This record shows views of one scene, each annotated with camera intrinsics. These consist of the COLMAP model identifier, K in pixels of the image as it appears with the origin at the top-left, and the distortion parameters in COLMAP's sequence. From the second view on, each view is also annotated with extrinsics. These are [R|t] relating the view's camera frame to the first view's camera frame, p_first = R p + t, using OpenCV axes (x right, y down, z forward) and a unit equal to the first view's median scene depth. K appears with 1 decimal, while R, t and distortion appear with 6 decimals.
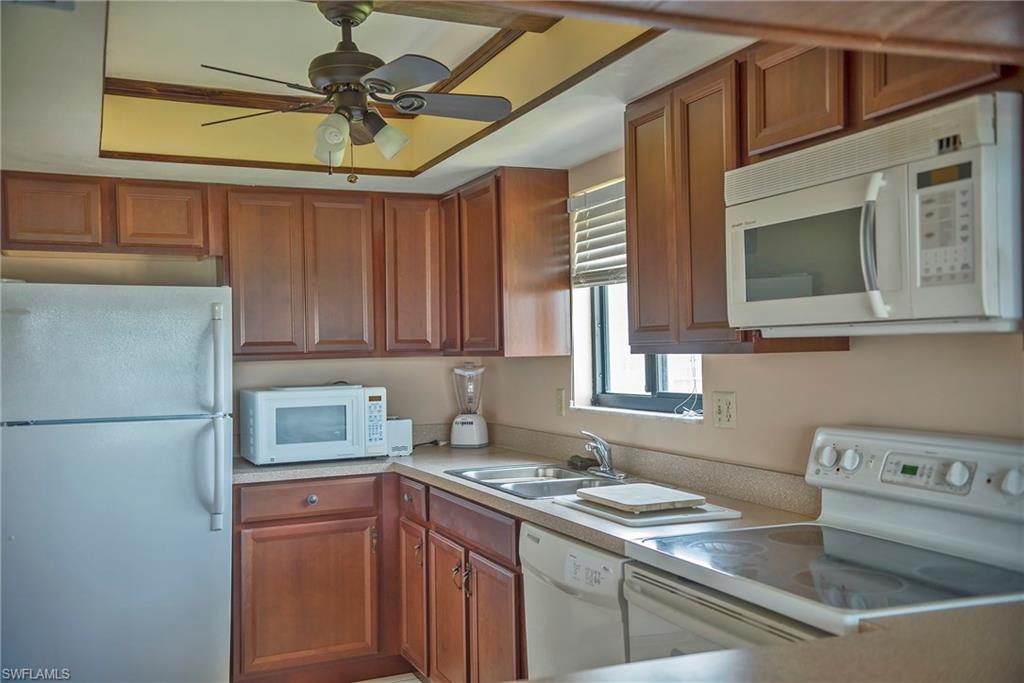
lens RADIAL K [[997.3, 0, 513.0], [0, 997.3, 341.8], [0, 0, 1]] dist [0.015633, 0.000000]
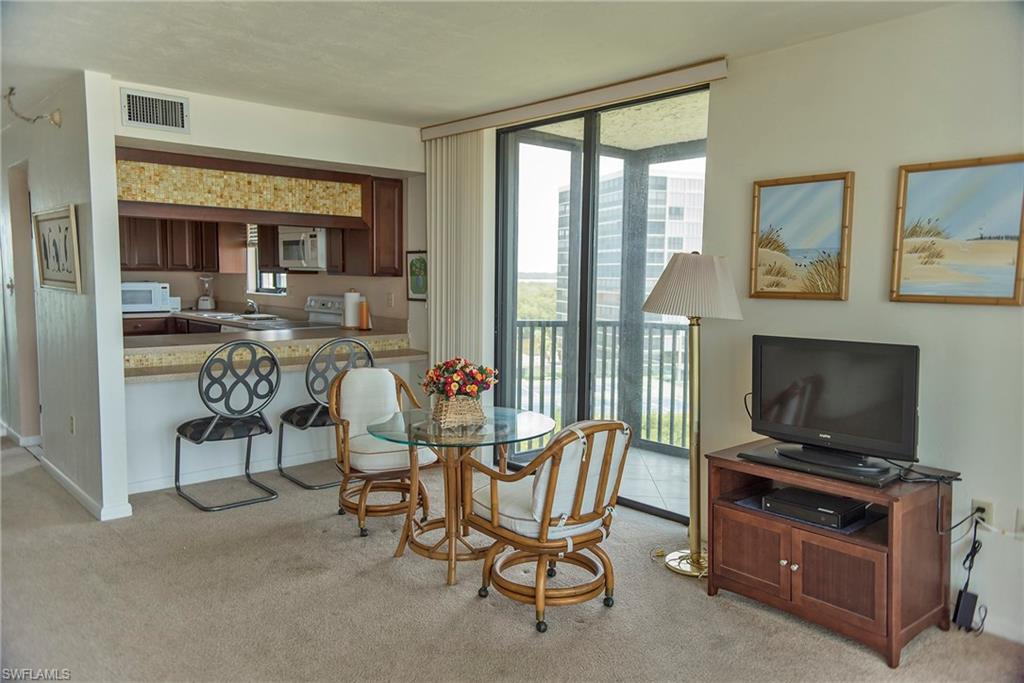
lens RADIAL K [[759.3, 0, 509.8], [0, 759.3, 338.3], [0, 0, 1]] dist [0.051954, 0.001042]
pose [[0.949315, 0.003269, 0.314309, 0.081082], [-0.033203, 0.995394, 0.089932, -0.018904], [-0.312567, -0.095810, 0.945052, -1.124847]]
